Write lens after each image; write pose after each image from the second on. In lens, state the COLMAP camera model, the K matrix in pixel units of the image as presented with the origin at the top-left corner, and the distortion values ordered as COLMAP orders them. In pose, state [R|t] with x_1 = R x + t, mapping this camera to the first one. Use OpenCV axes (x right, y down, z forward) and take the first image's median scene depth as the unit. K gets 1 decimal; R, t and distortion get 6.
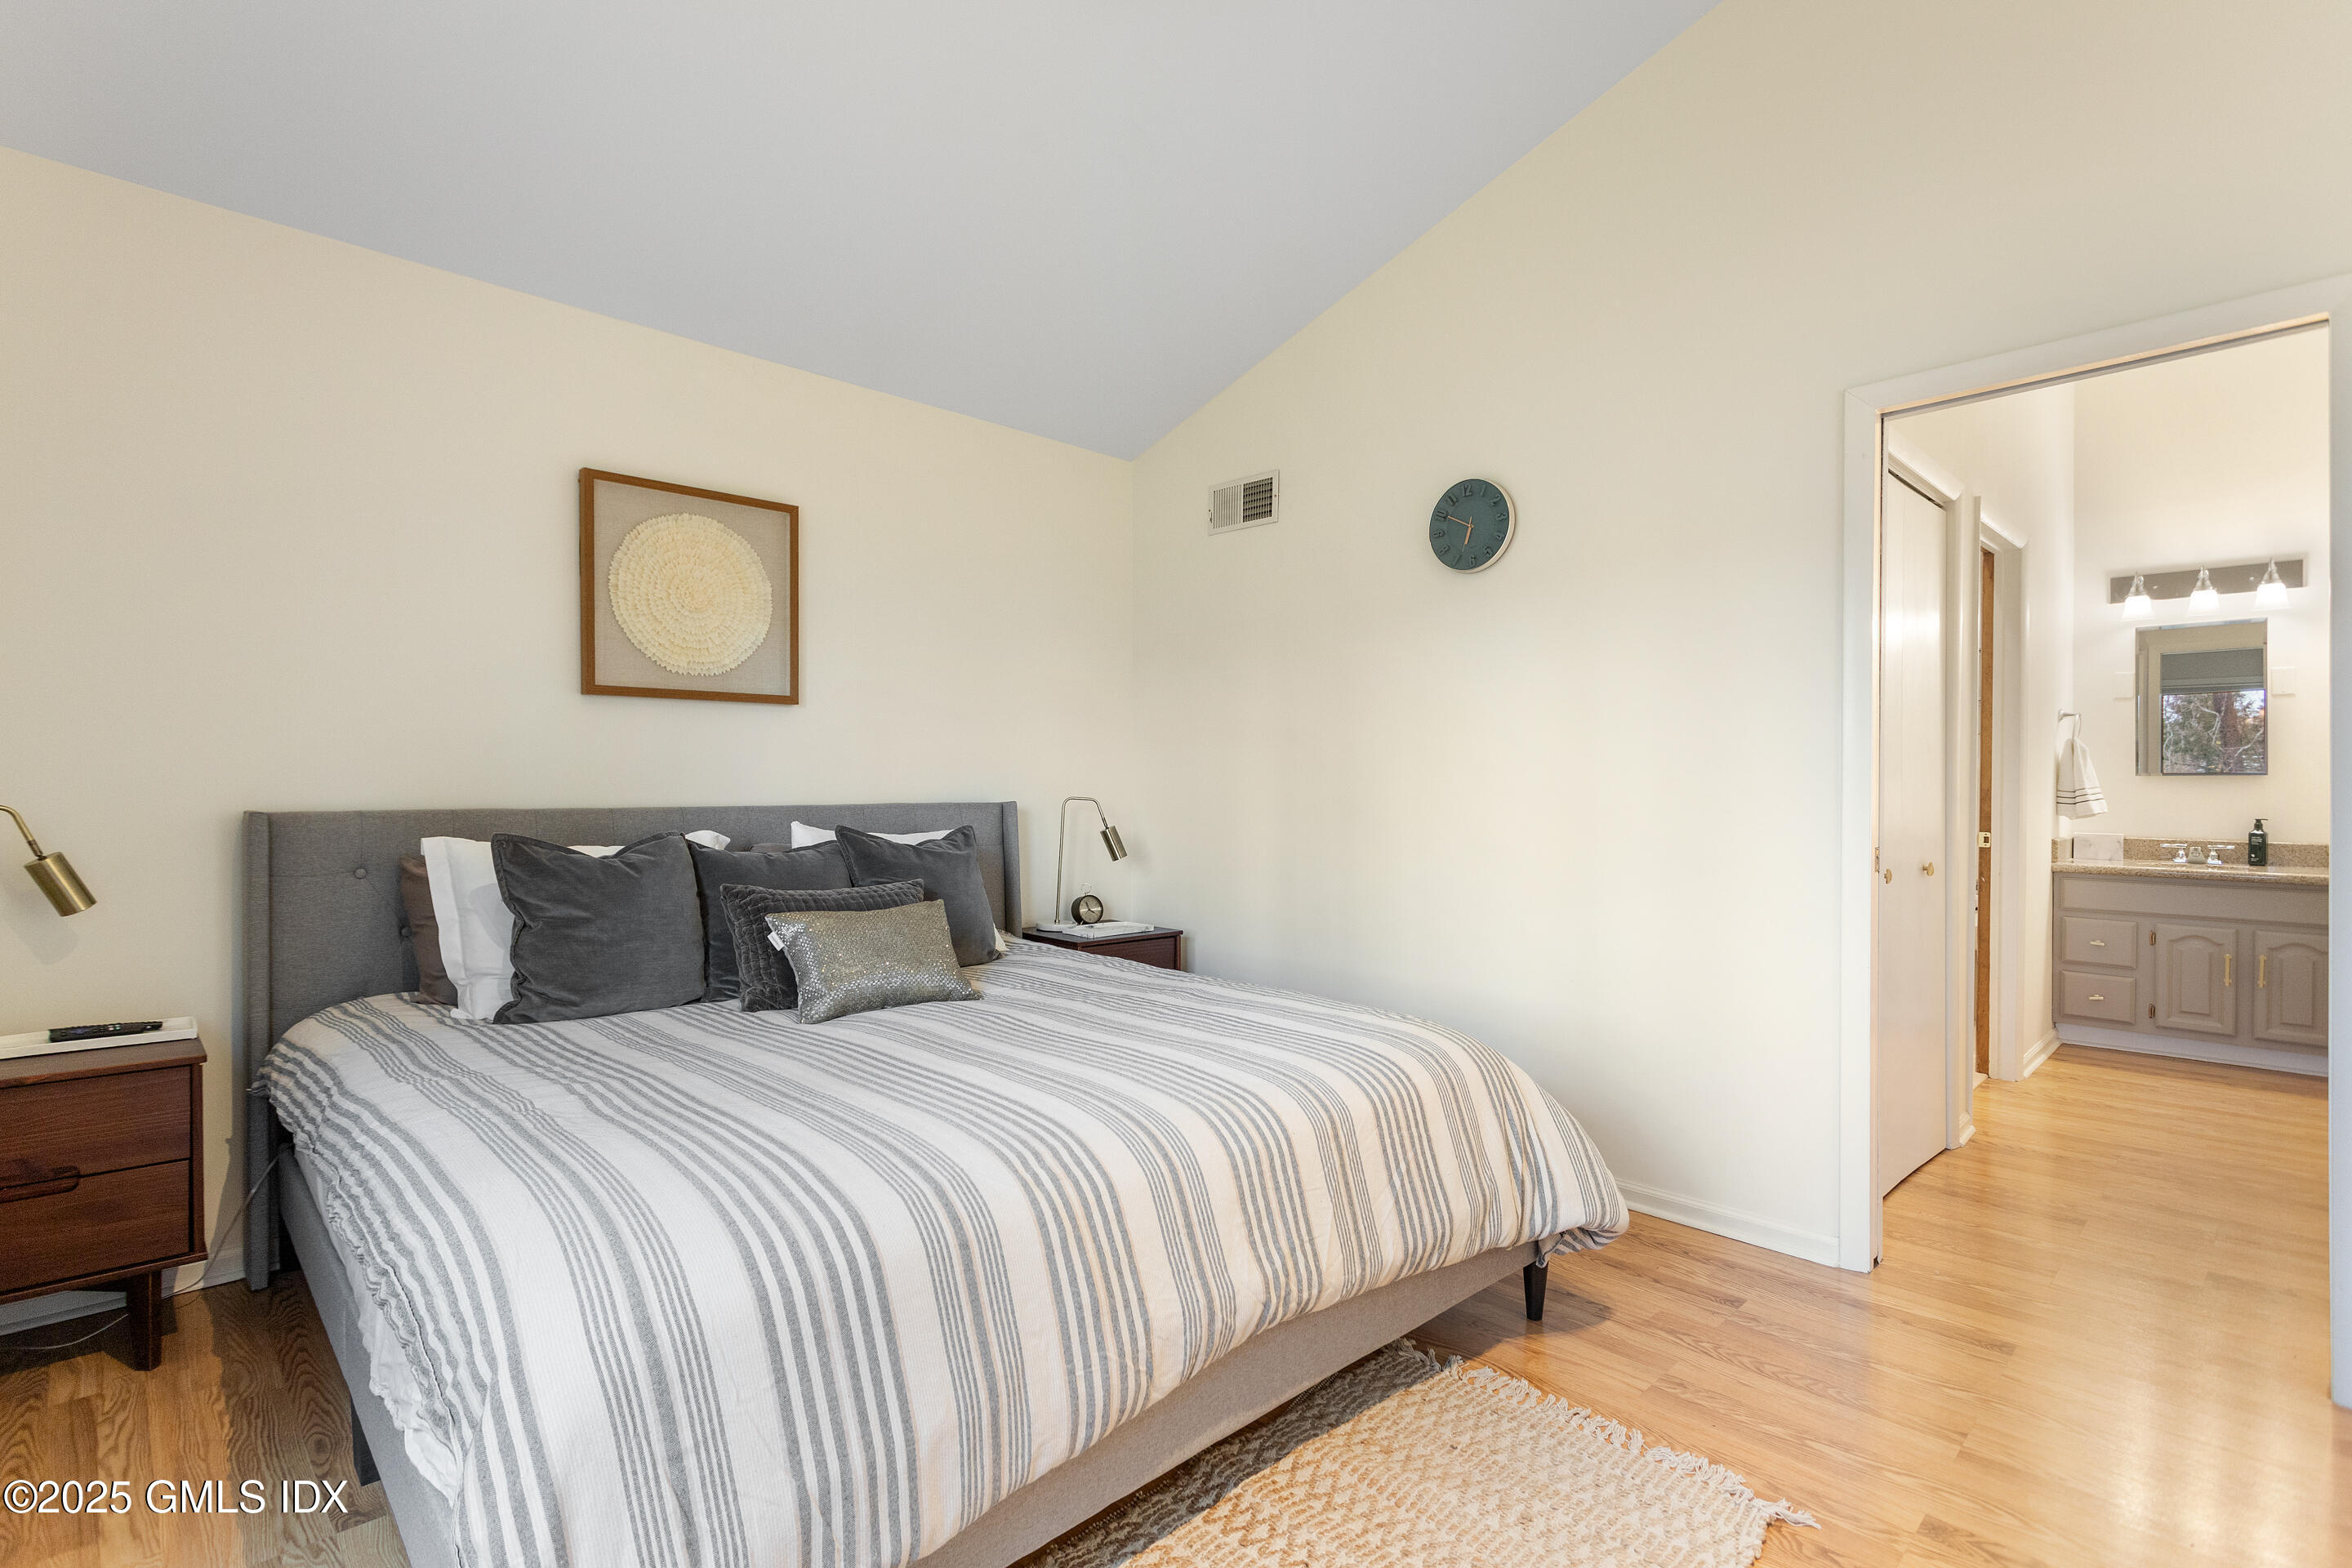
lens RADIAL K [[1105.6, 0, 1170.3], [0, 1105.6, 793.9], [0, 0, 1]] dist [0.001888, 0.000199]
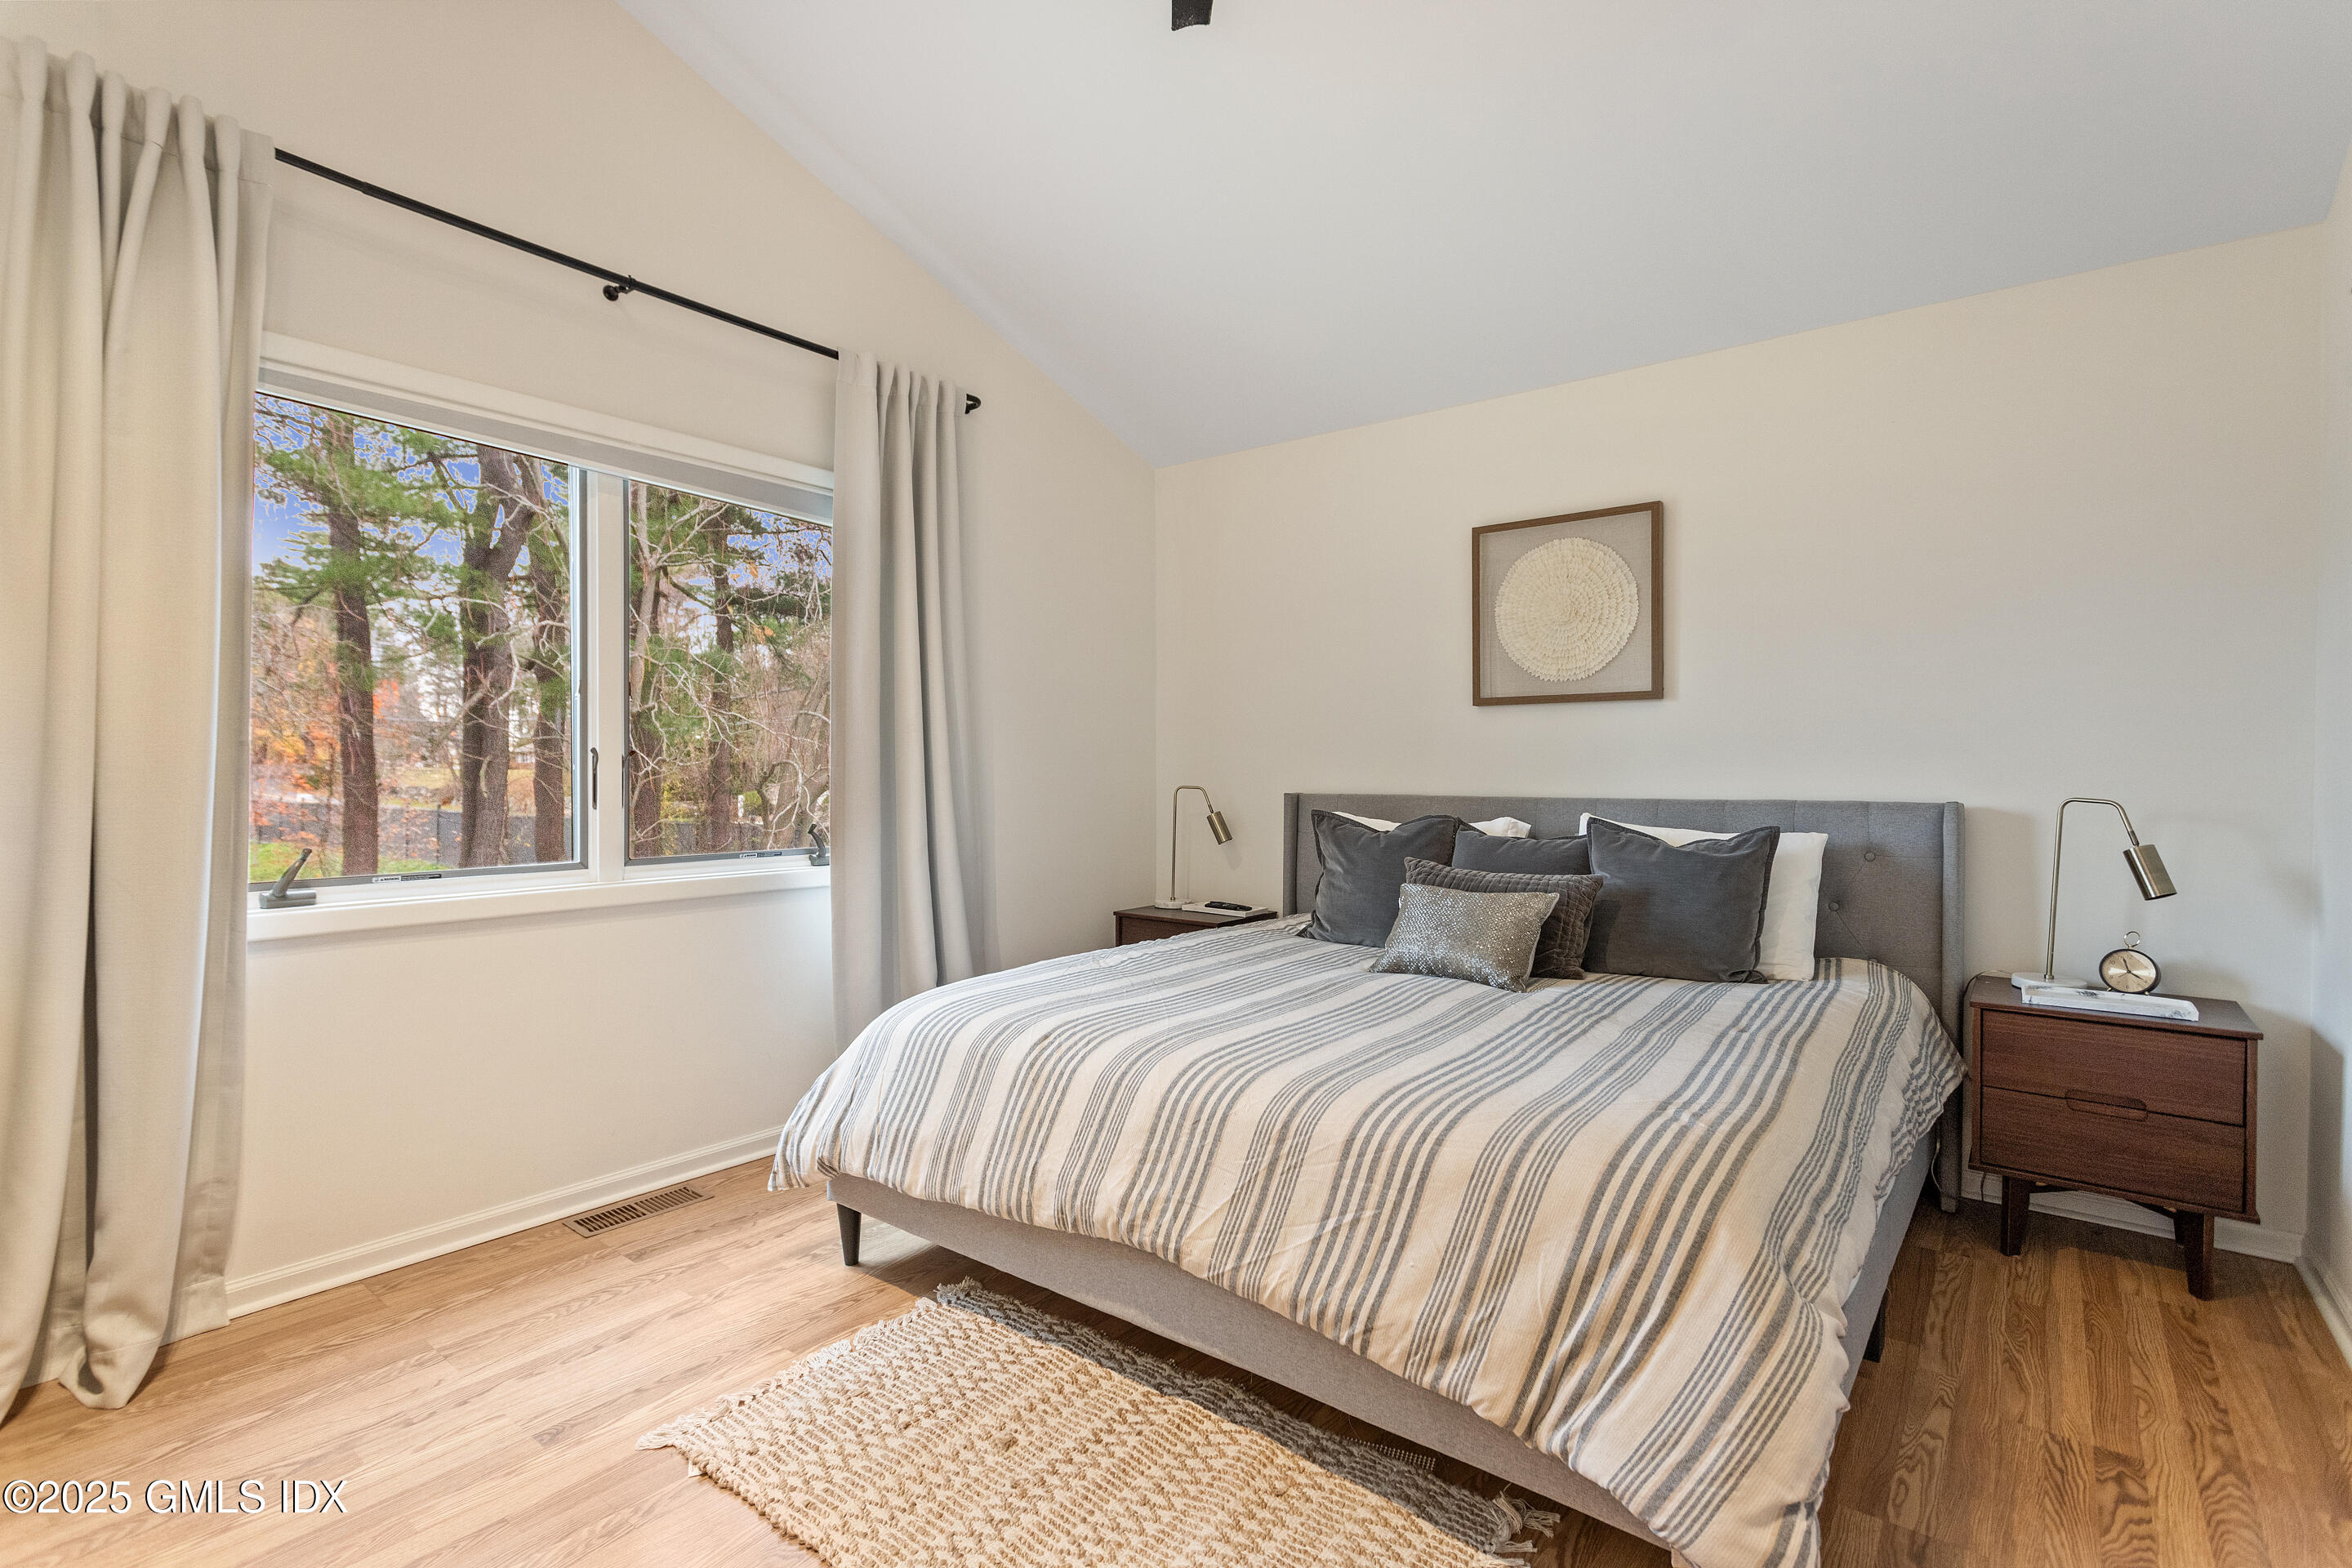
lens RADIAL K [[1105.6, 0, 1170.3], [0, 1105.6, 793.9], [0, 0, 1]] dist [0.001888, 0.000199]
pose [[0.143513, 0.016201, -0.989516, 0.772049], [-0.013629, 0.999804, 0.014393, -0.003680], [0.989555, 0.011421, 0.143706, 0.543937]]
